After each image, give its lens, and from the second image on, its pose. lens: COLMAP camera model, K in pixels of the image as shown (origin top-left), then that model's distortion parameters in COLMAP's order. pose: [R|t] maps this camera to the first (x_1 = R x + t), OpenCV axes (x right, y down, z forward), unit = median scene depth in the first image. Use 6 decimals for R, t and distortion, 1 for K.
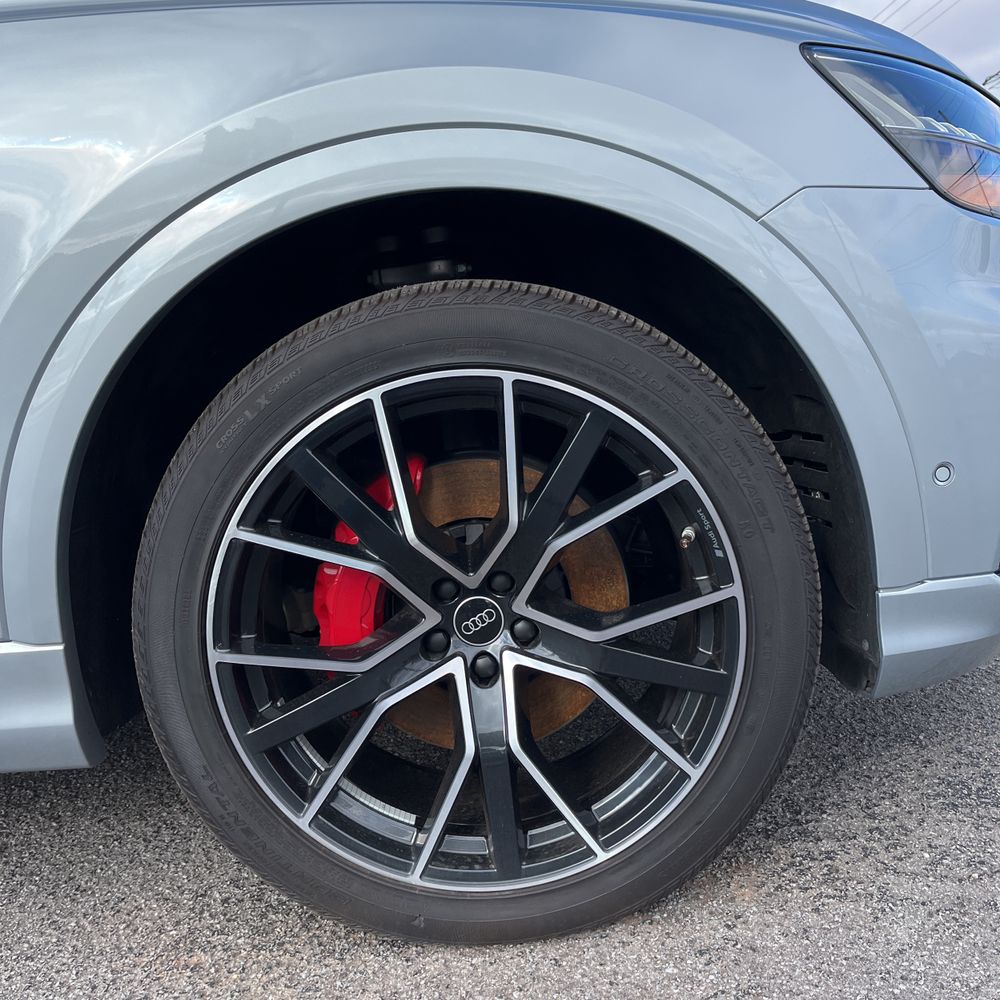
lens RADIAL K [[1023.5, 0, 500.0], [0, 1023.5, 500.0], [0, 0, 1]] dist [0.035890, -0.016336]
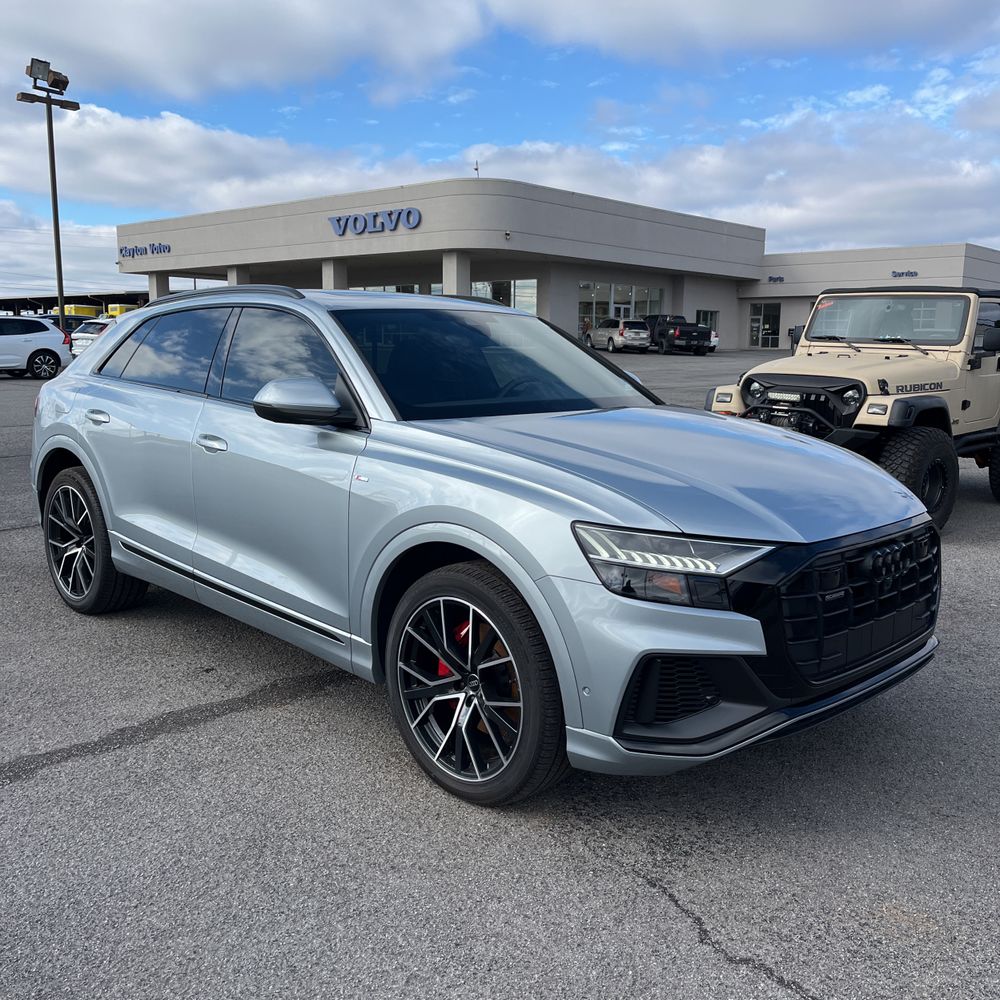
lens RADIAL K [[1009.9, 0, 500.0], [0, 1009.9, 500.0], [0, 0, 1]] dist [0.027693, -0.009660]
pose [[0.698711, 0.224834, -0.679156, 1.831596], [-0.199763, 0.972887, 0.116558, -0.720476], [0.686948, 0.054229, 0.724680, -0.990269]]
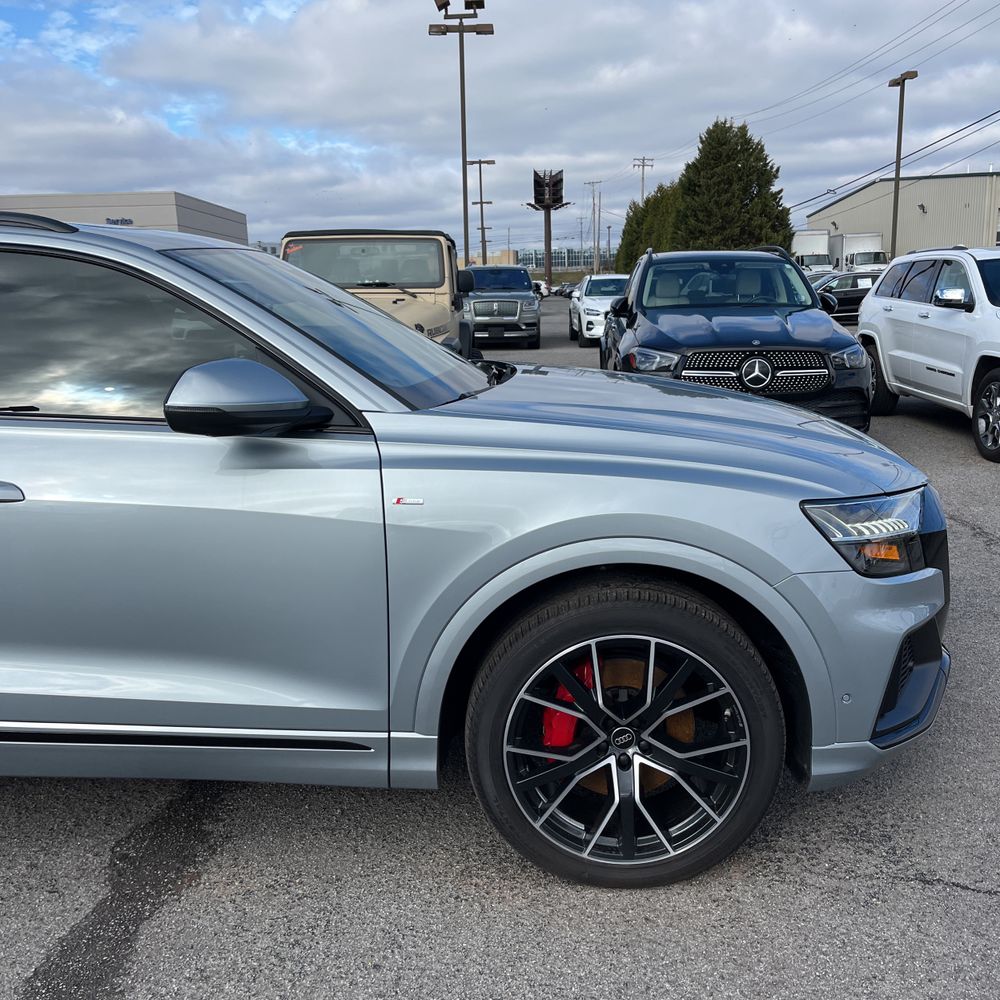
lens RADIAL K [[1009.9, 0, 500.0], [0, 1009.9, 500.0], [0, 0, 1]] dist [0.027693, -0.009660]
pose [[0.996082, 0.087168, -0.014942, -0.295949], [-0.086274, 0.994883, 0.052585, -0.475269], [0.019450, -0.051090, 0.998505, -1.101279]]
